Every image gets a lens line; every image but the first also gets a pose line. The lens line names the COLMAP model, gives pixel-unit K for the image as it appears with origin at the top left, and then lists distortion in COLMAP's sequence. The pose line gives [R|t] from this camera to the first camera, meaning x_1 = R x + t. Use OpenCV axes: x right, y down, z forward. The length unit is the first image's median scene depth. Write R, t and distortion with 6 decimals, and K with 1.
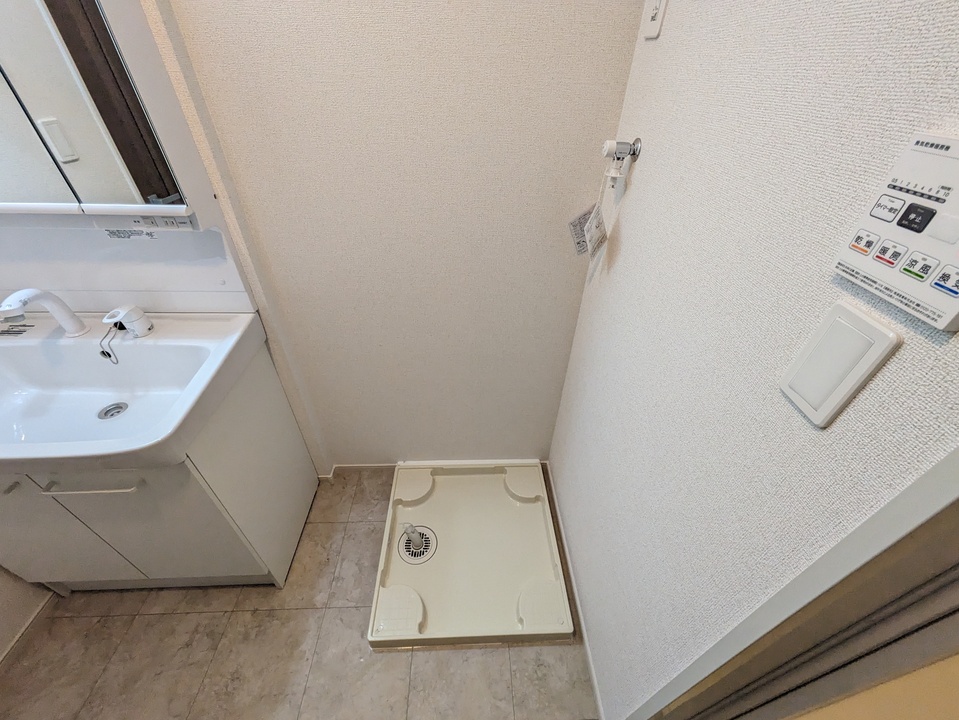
lens RADIAL K [[381.4, 0, 477.8], [0, 381.4, 362.8], [0, 0, 1]] dist [0.001119, 0.000080]
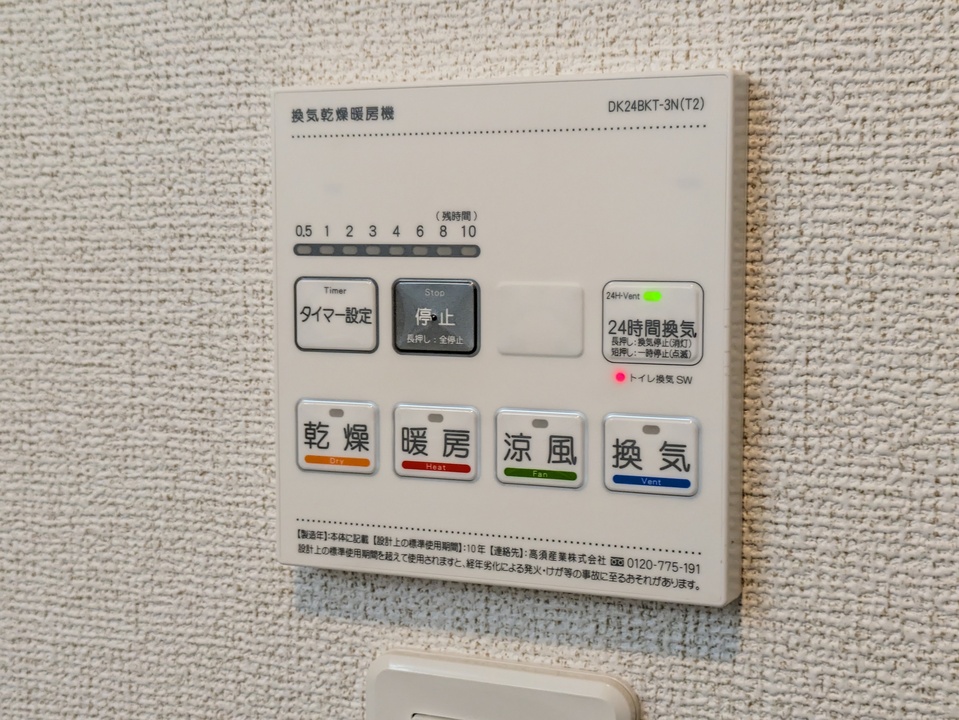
lens RADIAL K [[1435.7, 0, 483.4], [0, 1435.7, 361.1], [0, 0, 1]] dist [0.107691, 0.000000]
pose [[0.403005, -0.100337, 0.909681, 0.158307], [0.572156, 0.803404, -0.164861, -0.148207], [-0.714300, 0.586919, 0.381185, 0.566981]]
